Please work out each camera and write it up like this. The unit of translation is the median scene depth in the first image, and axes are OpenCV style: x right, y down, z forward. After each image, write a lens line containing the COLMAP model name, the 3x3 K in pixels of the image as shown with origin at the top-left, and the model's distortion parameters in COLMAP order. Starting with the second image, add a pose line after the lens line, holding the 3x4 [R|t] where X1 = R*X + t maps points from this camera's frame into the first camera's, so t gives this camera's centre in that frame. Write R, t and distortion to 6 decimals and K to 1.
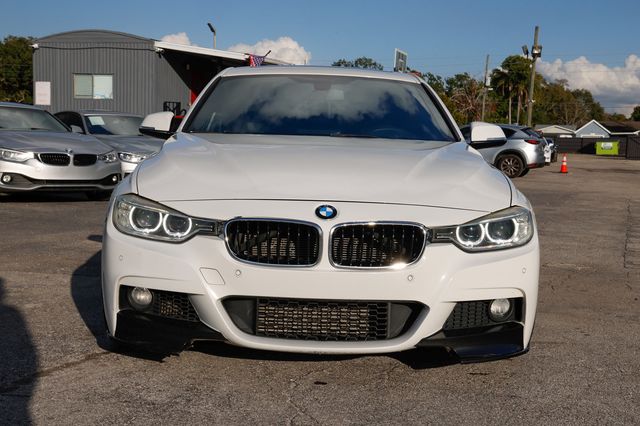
lens RADIAL K [[902.7, 0, 320.0], [0, 902.7, 213.0], [0, 0, 1]] dist [0.188293, 0.025903]
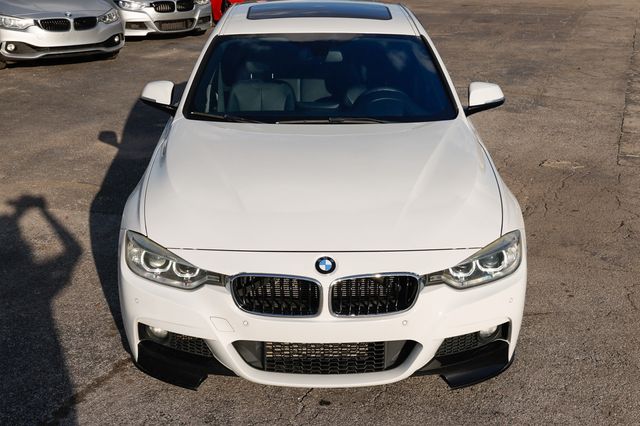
lens RADIAL K [[880.1, 0, 320.2], [0, 880.1, 252.8], [0, 0, 1]] dist [0.105656, 0.029547]
pose [[0.999555, -0.026092, -0.014430, 0.015035], [0.029137, 0.957459, 0.287096, -0.294955], [0.006325, -0.287389, 0.957793, 0.014712]]
